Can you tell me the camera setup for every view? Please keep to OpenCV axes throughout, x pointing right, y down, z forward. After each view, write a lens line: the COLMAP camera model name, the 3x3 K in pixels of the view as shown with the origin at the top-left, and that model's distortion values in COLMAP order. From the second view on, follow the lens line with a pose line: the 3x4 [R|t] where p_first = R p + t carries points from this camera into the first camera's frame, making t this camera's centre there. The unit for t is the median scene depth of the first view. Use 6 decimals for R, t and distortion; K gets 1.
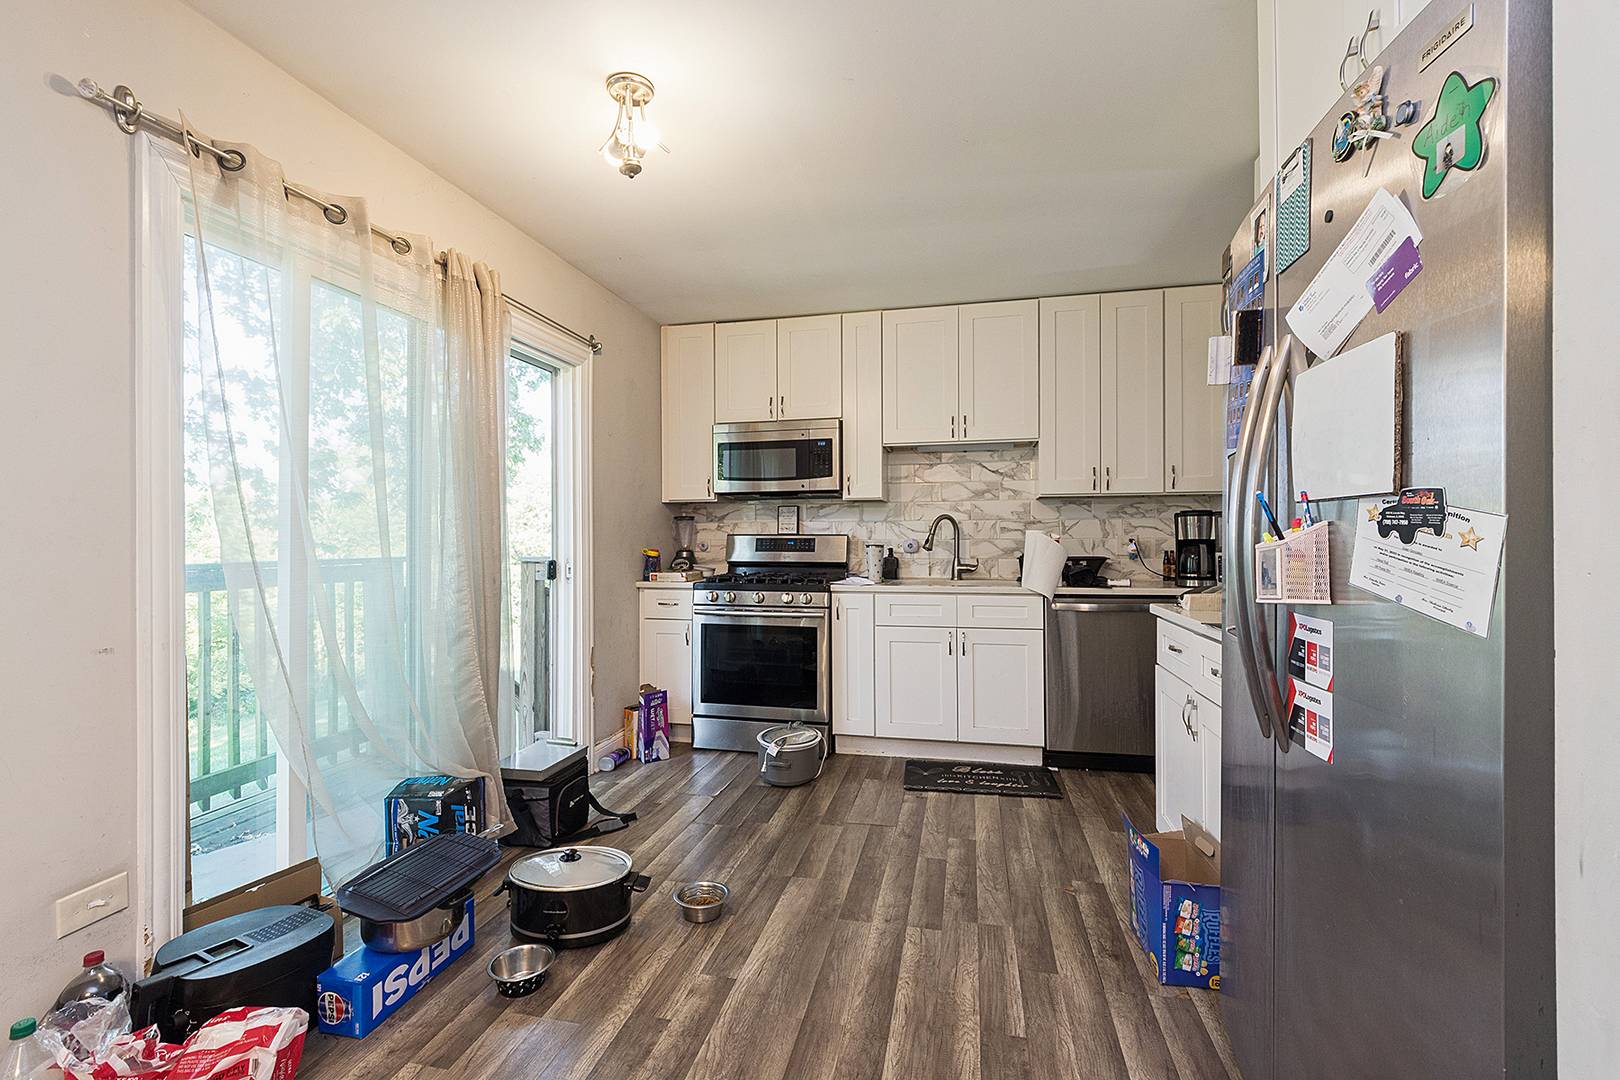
lens RADIAL K [[726.0, 0, 805.4], [0, 726.0, 537.5], [0, 0, 1]] dist [-0.003397, 0.000451]
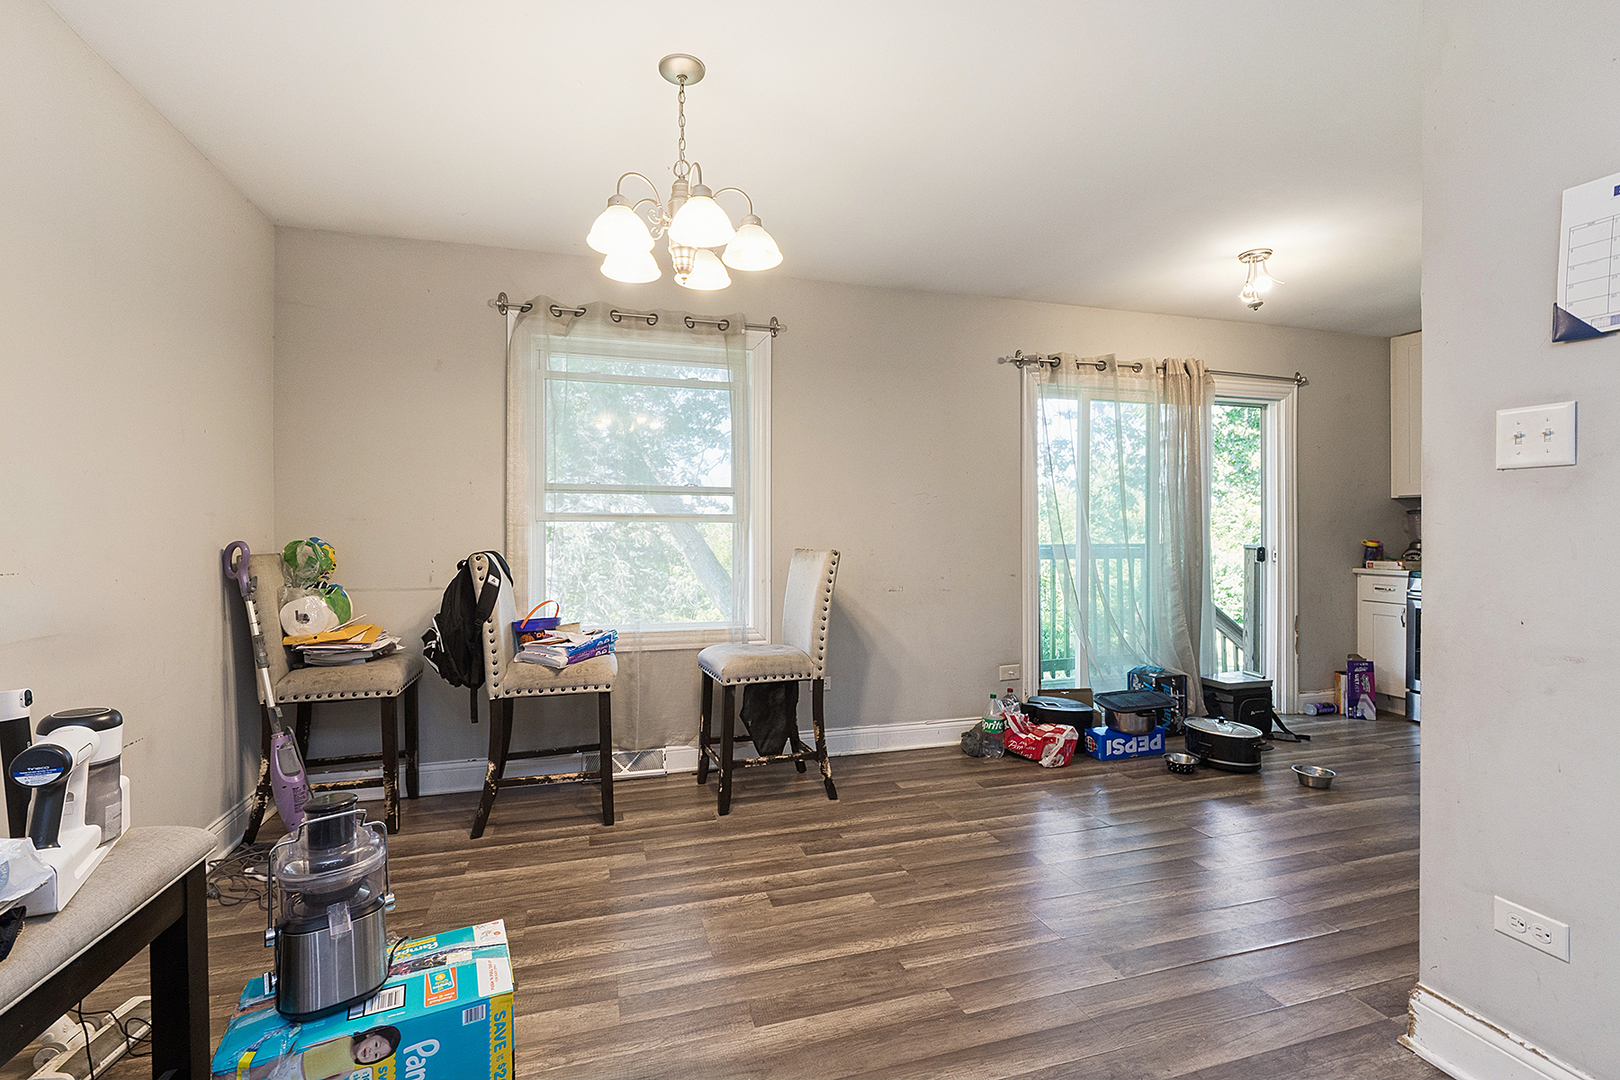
lens RADIAL K [[726.0, 0, 805.4], [0, 726.0, 530.6], [0, 0, 1]] dist [-0.003397, 0.000451]
pose [[0.503555, 0.001499, -0.863962, 0.604623], [0.000633, 0.999998, 0.002104, -0.004201], [0.863963, -0.001607, 0.503553, -0.637101]]
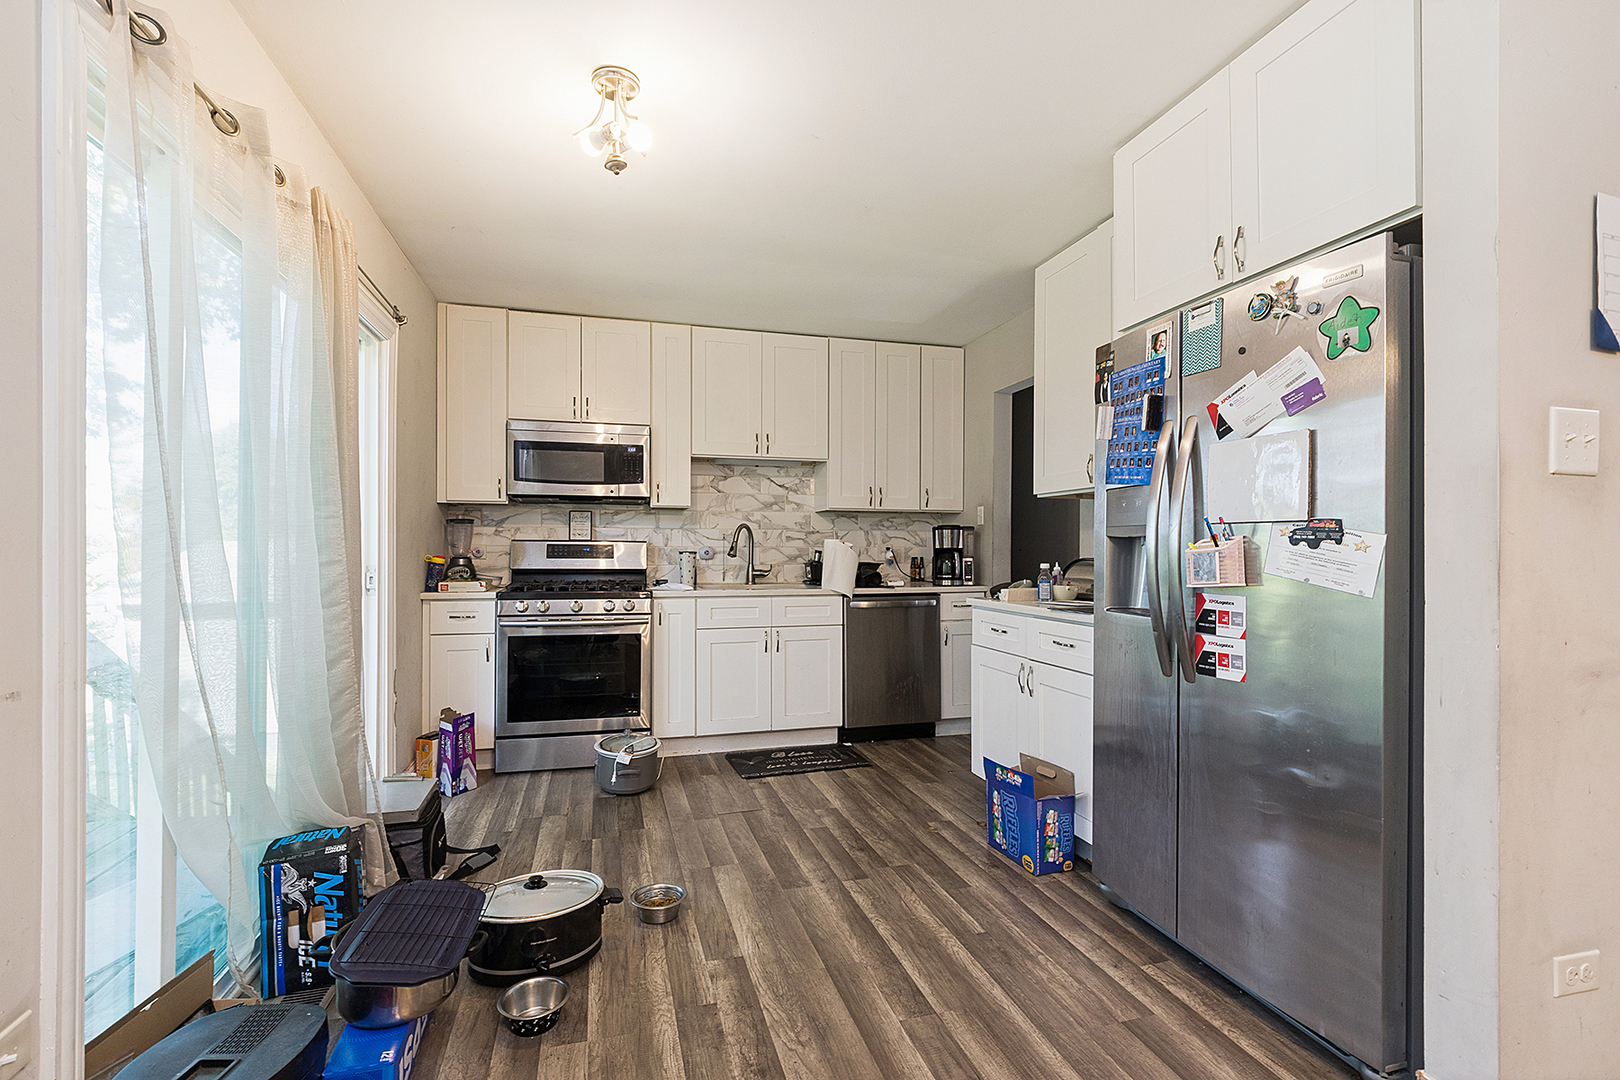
lens RADIAL K [[726.0, 0, 816.4], [0, 726.0, 545.3], [0, 0, 1]] dist [-0.003397, 0.000451]
pose [[0.875205, 0.008186, 0.483683, -0.437447], [-0.007589, 0.999966, -0.003191, 0.005682], [-0.483692, -0.000878, 0.875238, 0.011373]]
